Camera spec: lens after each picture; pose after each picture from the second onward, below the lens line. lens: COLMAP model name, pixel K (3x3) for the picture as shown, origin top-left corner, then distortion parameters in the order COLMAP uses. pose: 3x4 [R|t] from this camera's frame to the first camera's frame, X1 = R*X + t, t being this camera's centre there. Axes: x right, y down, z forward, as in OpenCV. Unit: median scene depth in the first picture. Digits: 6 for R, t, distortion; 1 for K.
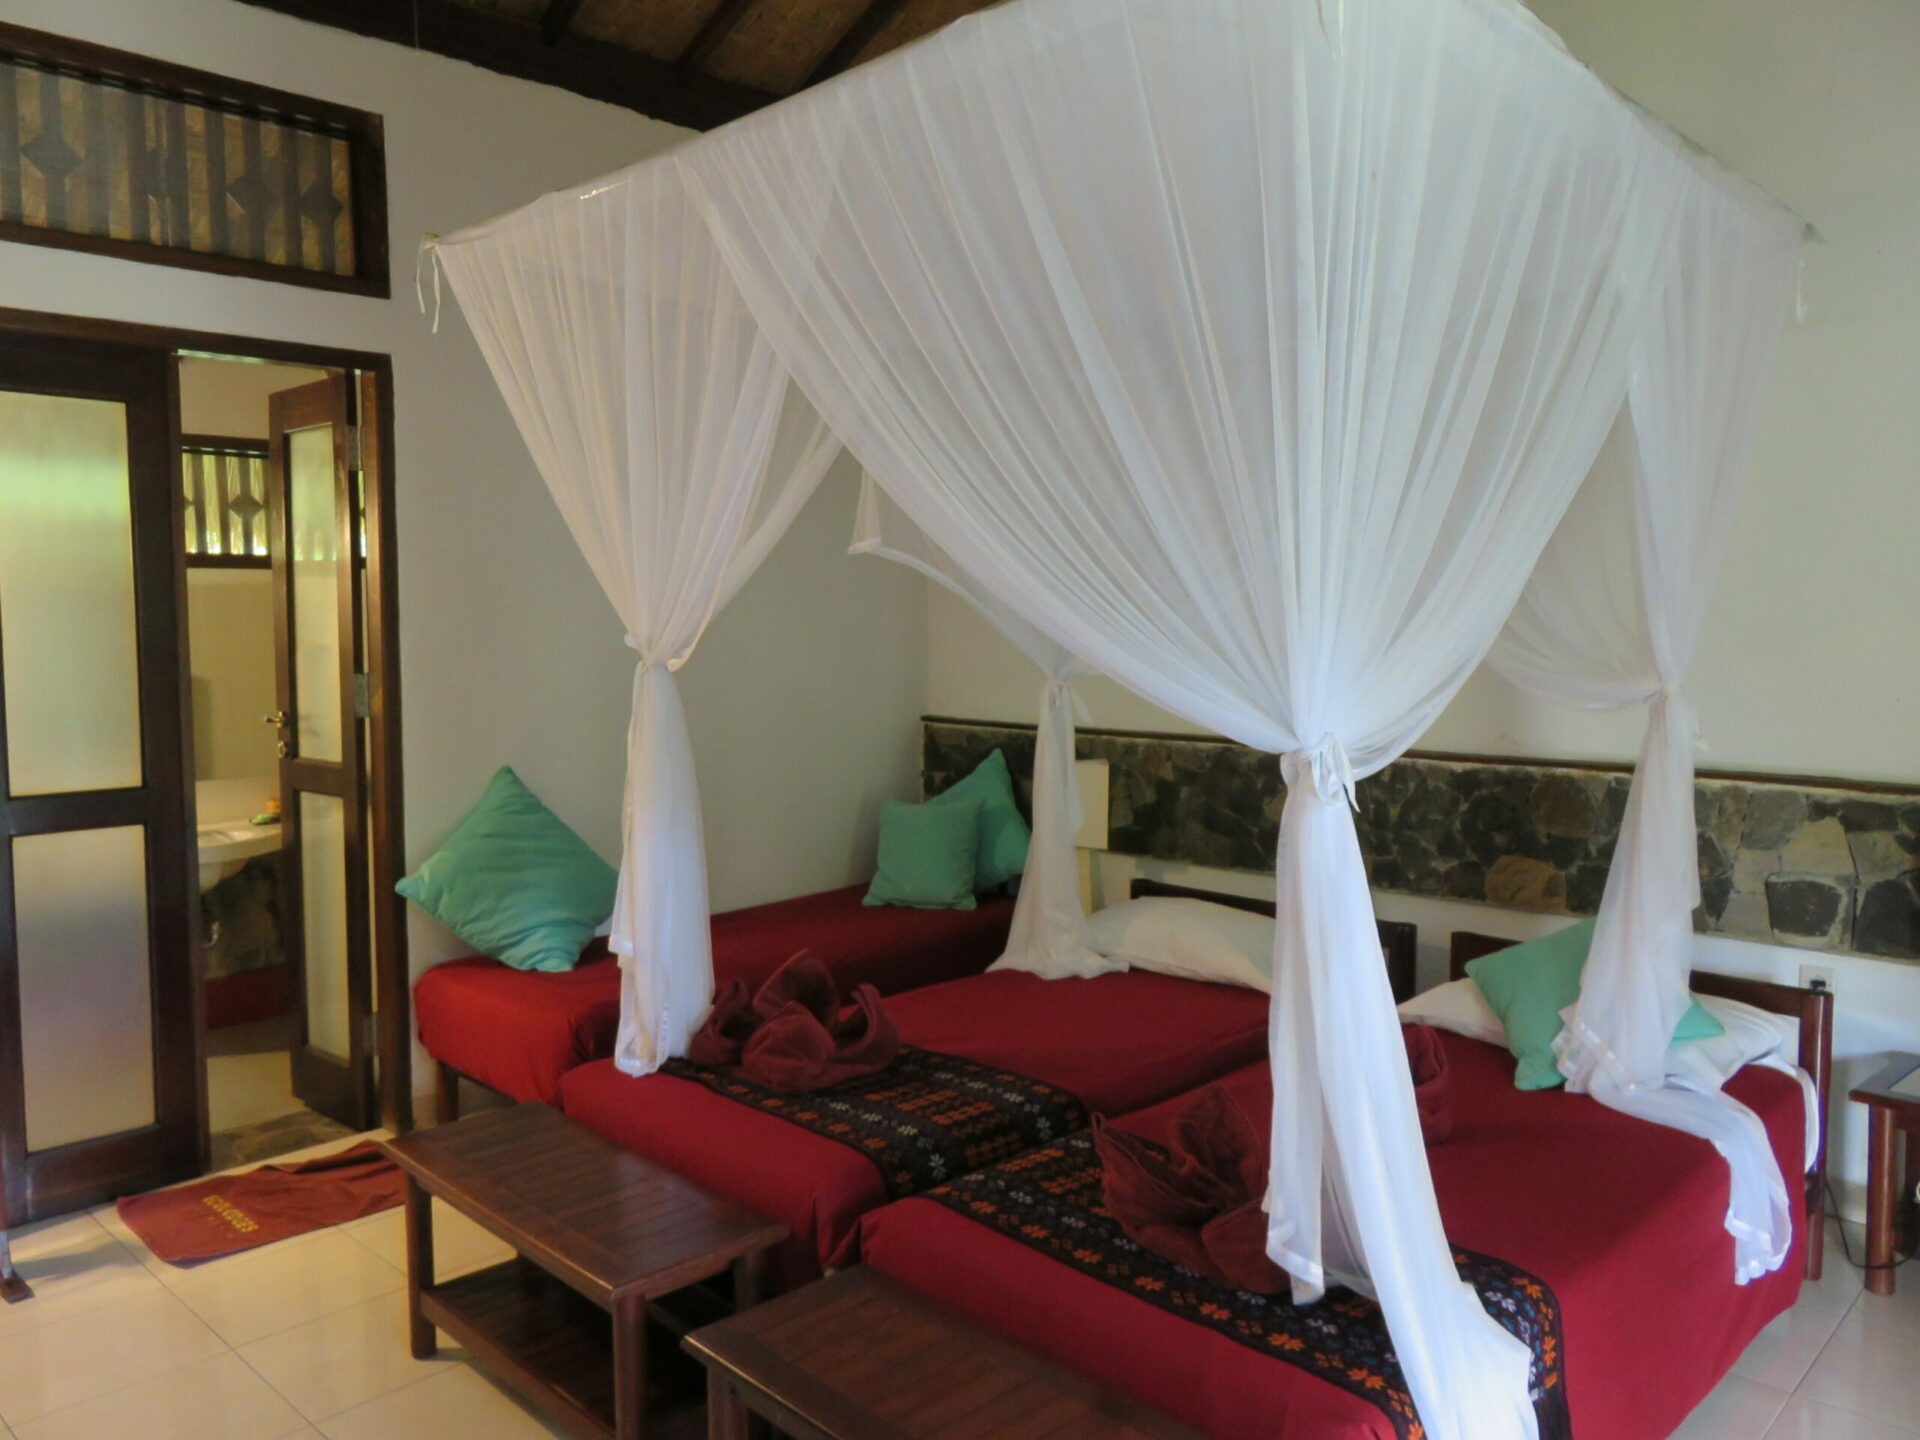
lens RADIAL K [[1449.1, 0, 960.0], [0, 1449.1, 720.0], [0, 0, 1]] dist [-0.008179, 0.001955]
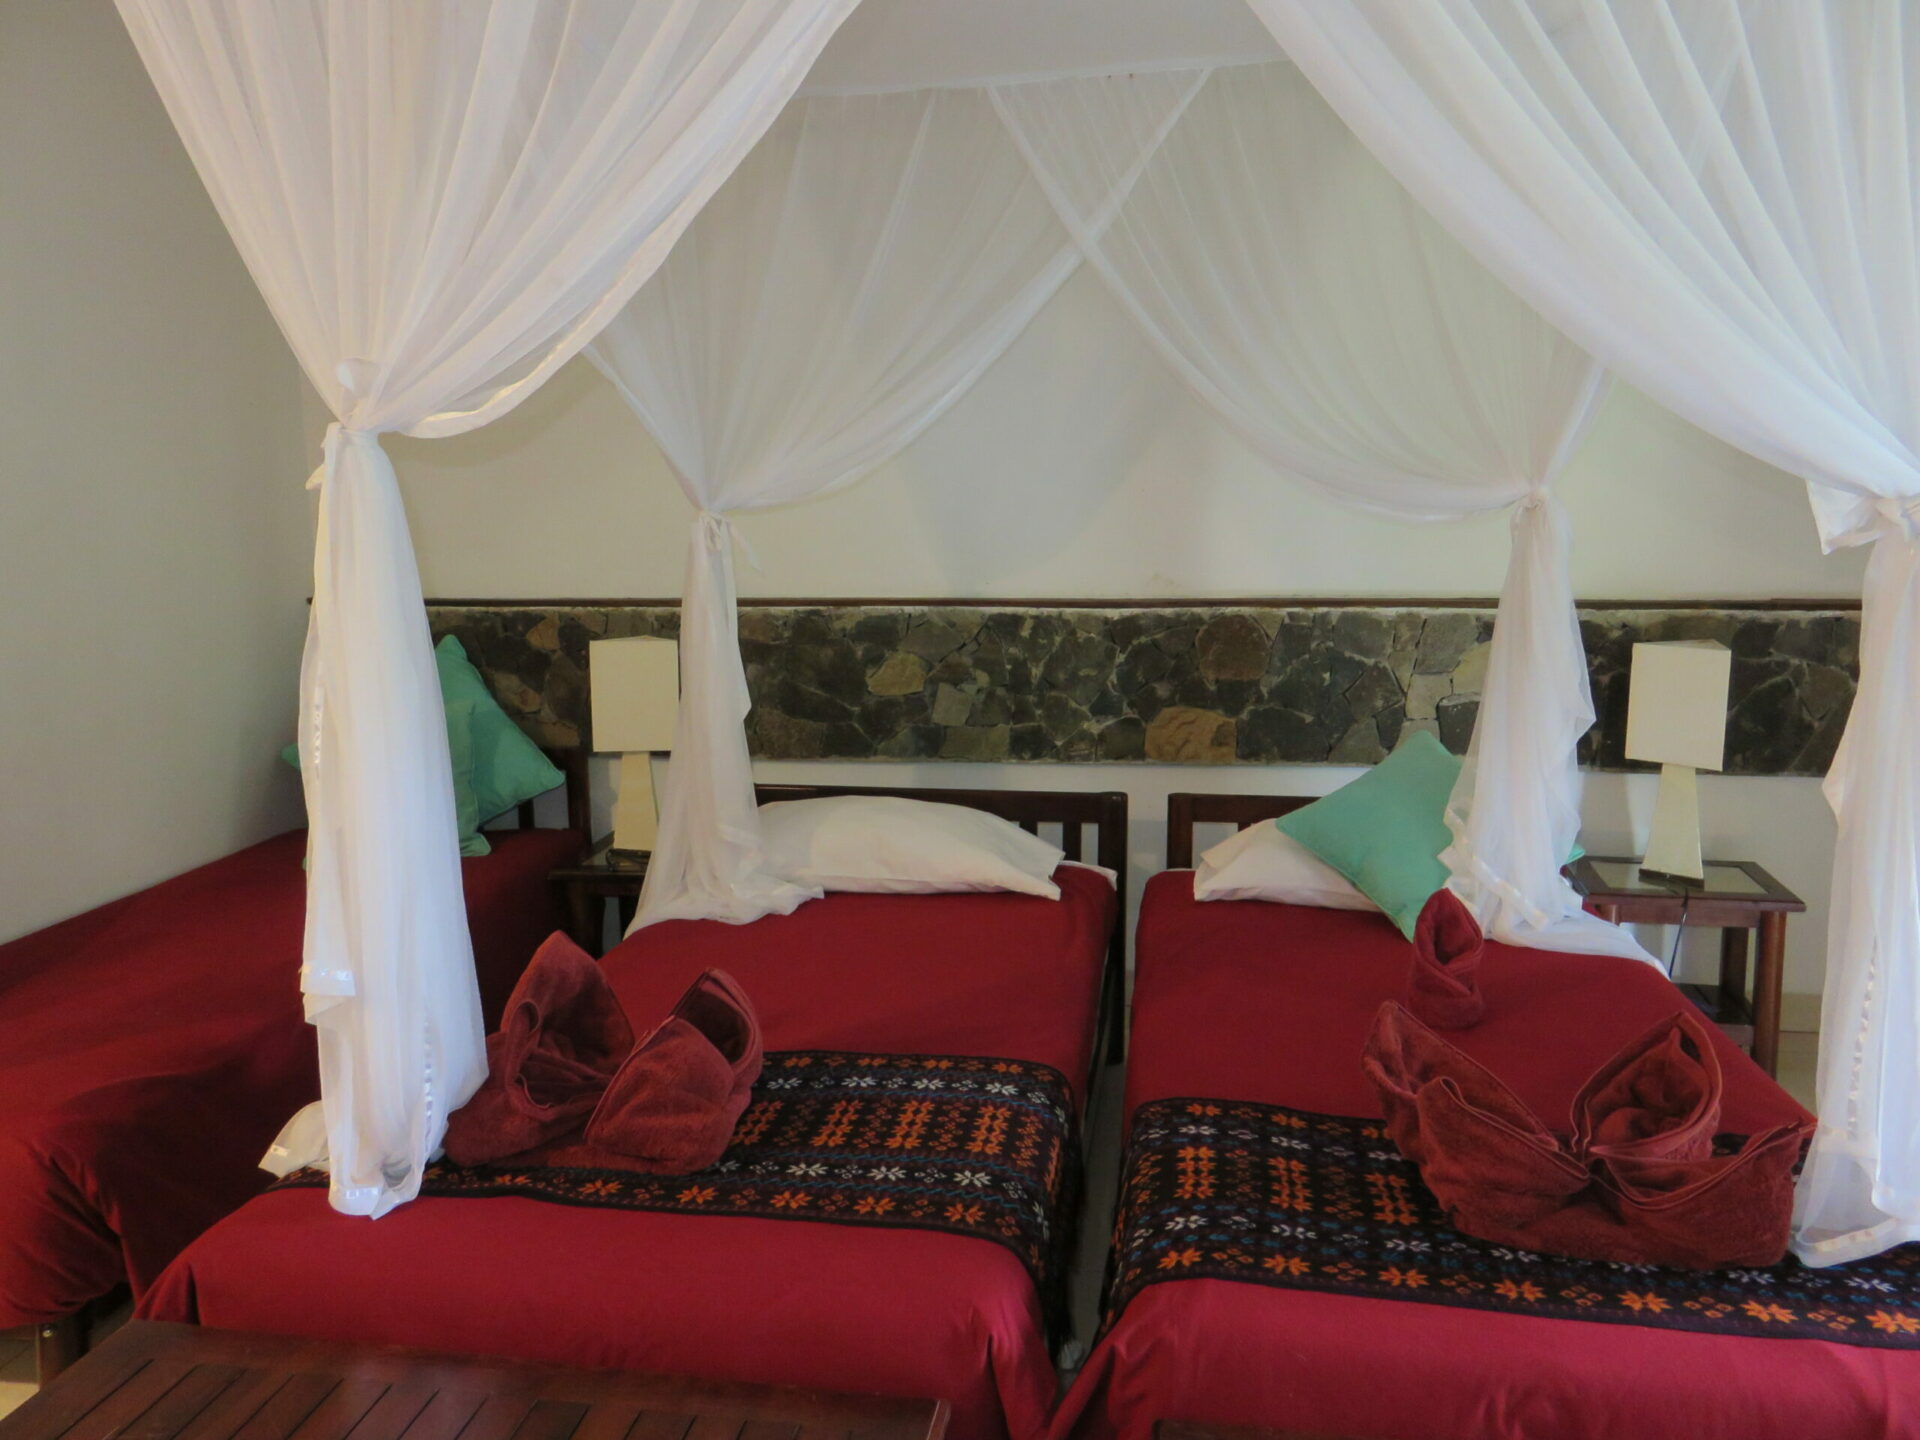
lens RADIAL K [[1446.1, 0, 960.0], [0, 1446.1, 720.0], [0, 0, 1]] dist [-0.017878, 0.001423]
pose [[0.803546, -0.082739, 0.589464, -0.283133], [0.048216, 0.996086, 0.074087, 0.029552], [-0.593286, -0.031111, 0.804390, 0.370240]]
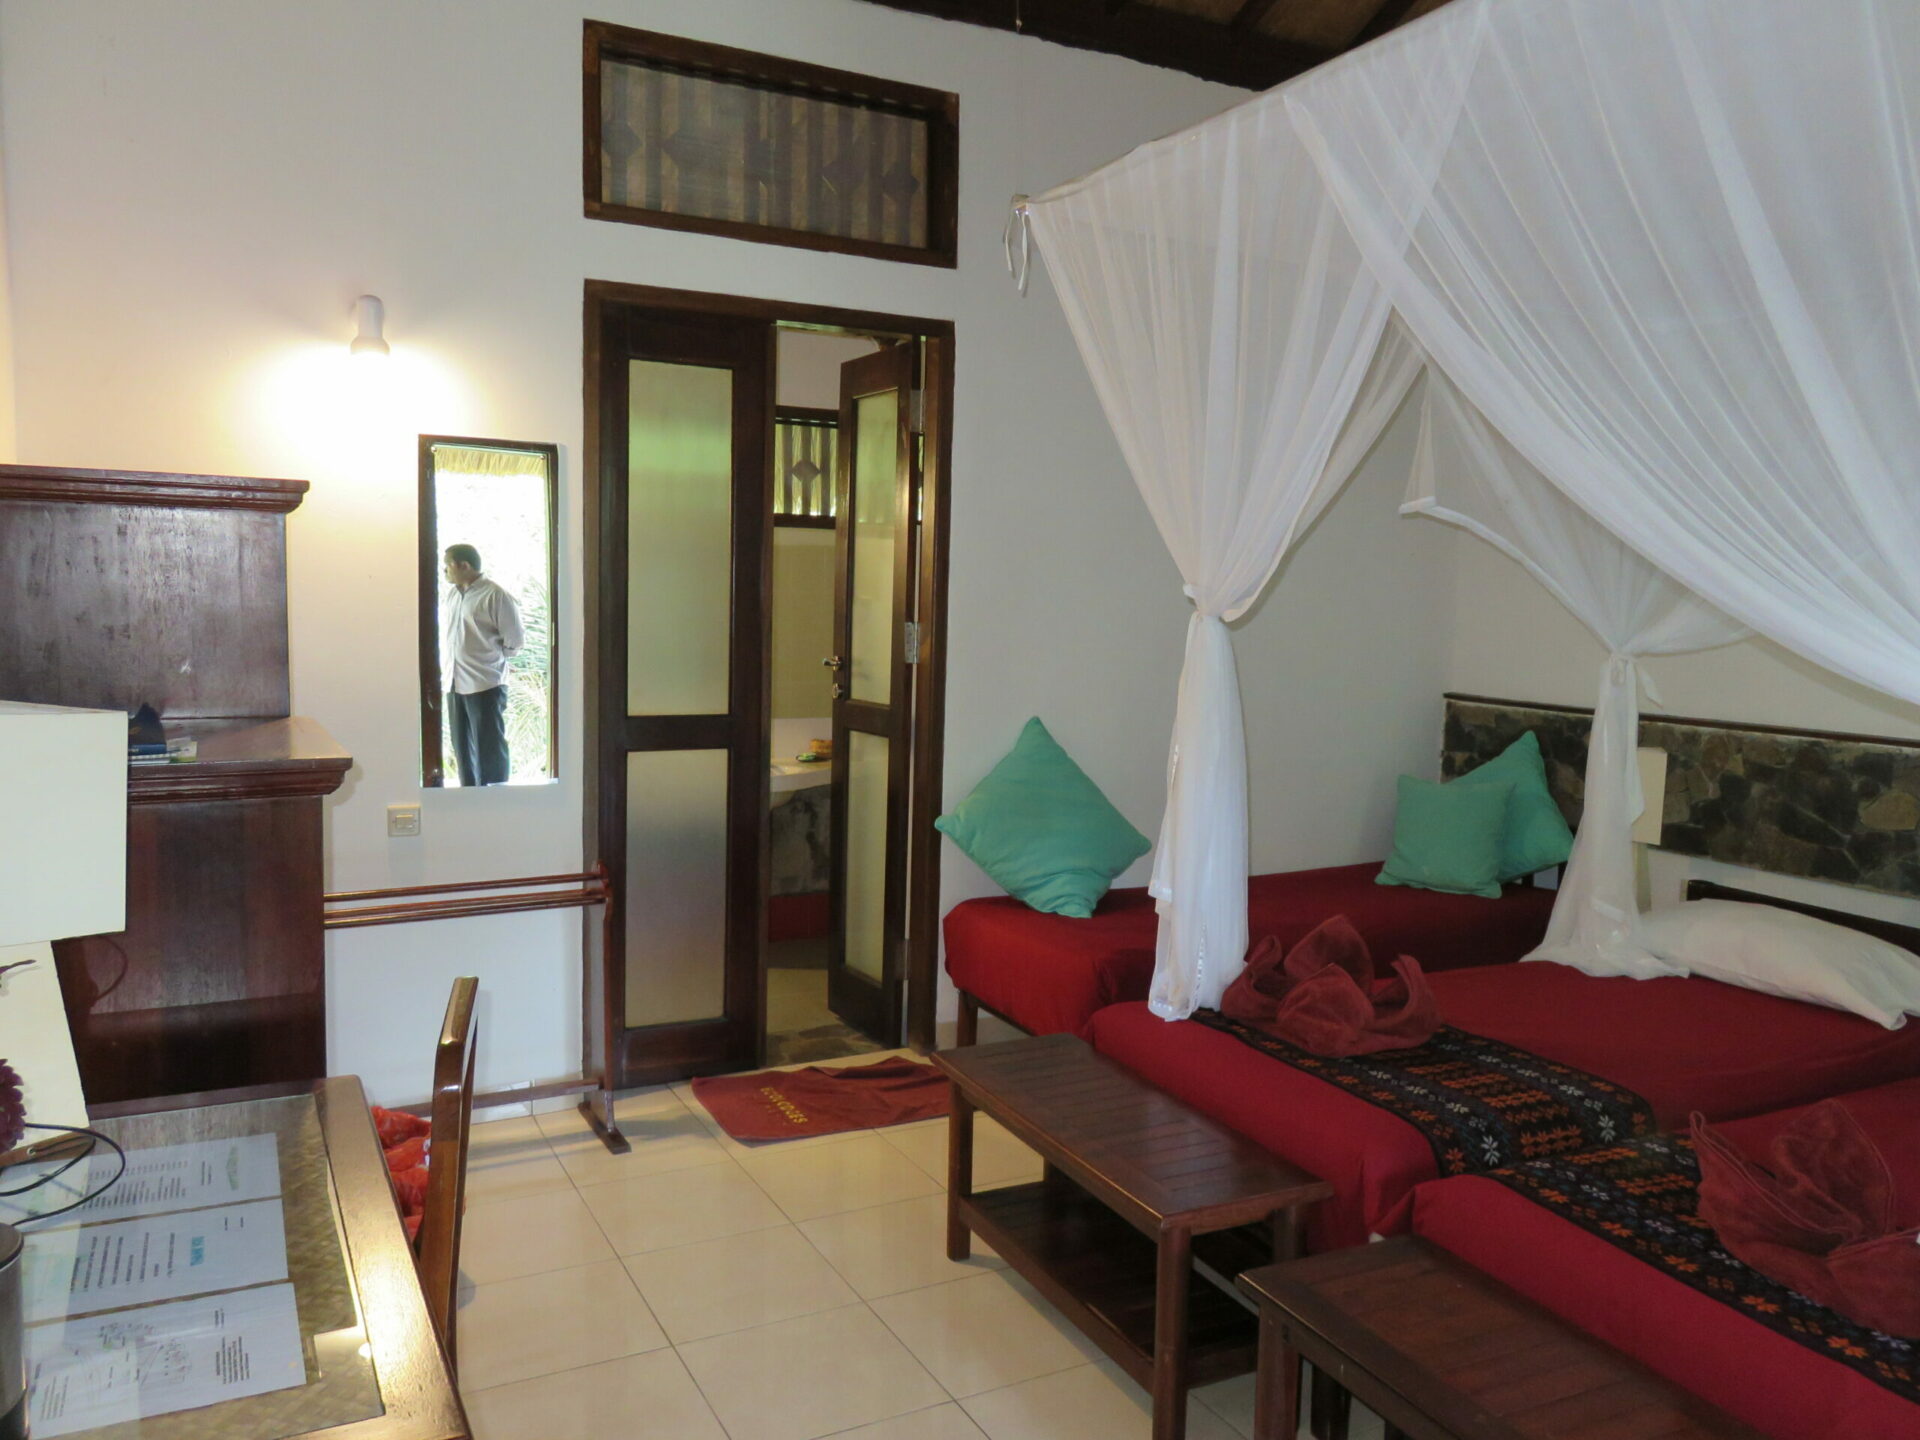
lens RADIAL K [[1449.1, 0, 960.0], [0, 1449.1, 720.0], [0, 0, 1]] dist [-0.008179, 0.001955]
pose [[0.948763, 0.054993, -0.311165, -0.046985], [-0.051479, 0.998484, 0.019501, 0.018913], [0.311766, -0.002483, 0.950156, -0.006622]]
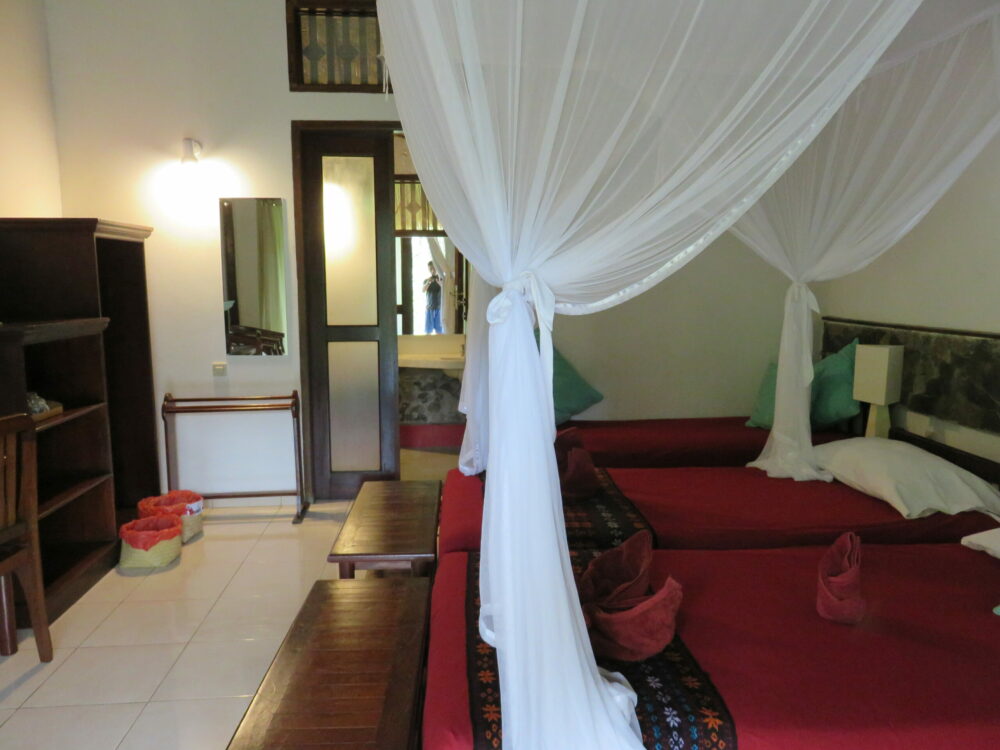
lens RADIAL K [[754.7, 0, 500.0], [0, 754.7, 375.0], [0, 0, 1]] dist [-0.008179, 0.001955]
pose [[0.750165, 0.084756, -0.655796, 0.378978], [-0.050057, 0.996185, 0.071488, 0.029224], [0.659353, -0.020801, 0.751546, 0.218109]]
